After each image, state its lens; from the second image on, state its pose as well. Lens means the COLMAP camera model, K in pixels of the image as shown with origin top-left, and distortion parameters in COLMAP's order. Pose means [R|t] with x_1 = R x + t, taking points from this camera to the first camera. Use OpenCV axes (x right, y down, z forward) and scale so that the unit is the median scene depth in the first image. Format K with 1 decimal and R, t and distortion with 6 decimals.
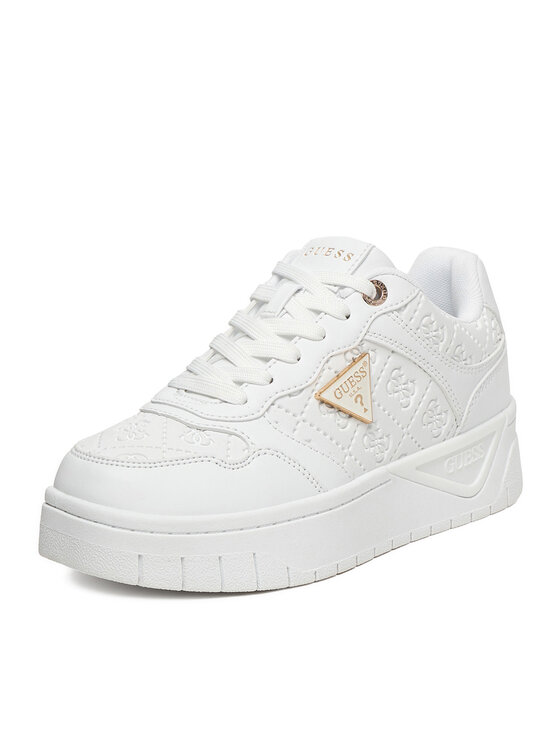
lens RADIAL K [[1609.8, 0, 279.8], [0, 1609.8, 373.1], [0, 0, 1]] dist [-0.080311, 0.000000]
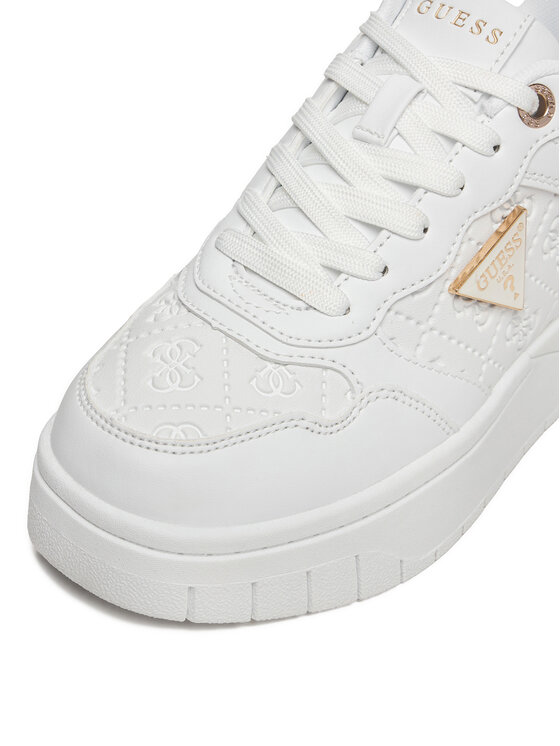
lens RADIAL K [[1712.2, 0, 280.9], [0, 1712.2, 372.6], [0, 0, 1]] dist [0.079097, 0.000000]
pose [[0.999081, 0.026601, 0.033618, -0.068469], [-0.034989, 0.959094, 0.280917, -0.146197], [-0.024770, -0.281835, 0.959143, 0.327650]]
